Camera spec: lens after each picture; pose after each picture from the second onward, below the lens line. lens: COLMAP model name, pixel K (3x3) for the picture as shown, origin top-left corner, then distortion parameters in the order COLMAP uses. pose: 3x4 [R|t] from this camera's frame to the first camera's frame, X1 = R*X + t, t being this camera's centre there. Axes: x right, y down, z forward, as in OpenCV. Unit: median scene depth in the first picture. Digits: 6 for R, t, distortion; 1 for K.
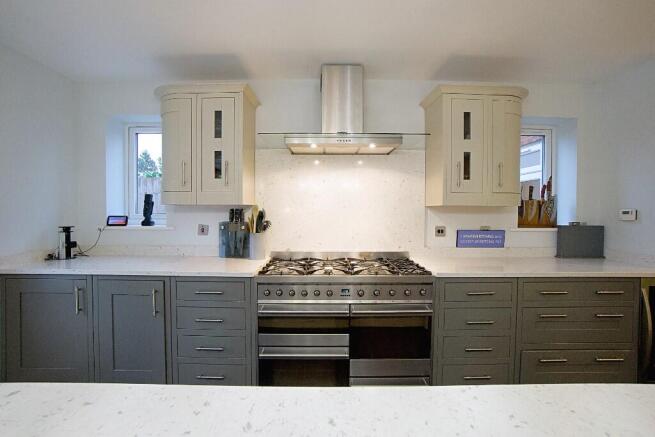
lens RADIAL K [[288.9, 0, 326.5], [0, 288.9, 209.0], [0, 0, 1]] dist [-0.067908, 0.023806]
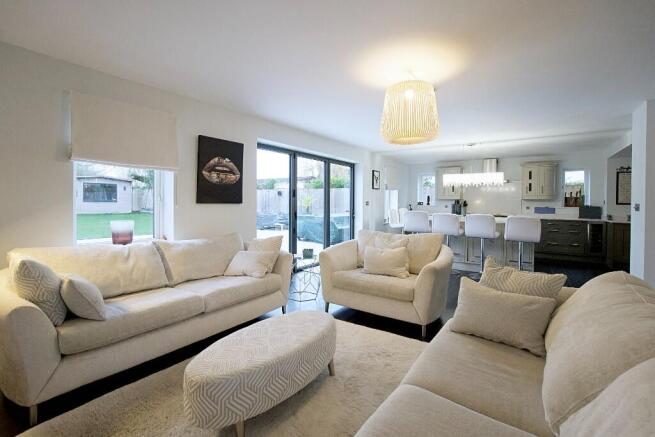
lens RADIAL K [[288.9, 0, 326.5], [0, 288.9, 209.0], [0, 0, 1]] dist [-0.067908, 0.023806]
pose [[0.802157, 0.017947, -0.596843, 0.452048], [-0.004912, 0.999713, 0.023460, 0.032825], [0.597093, -0.015887, 0.802015, -2.599476]]
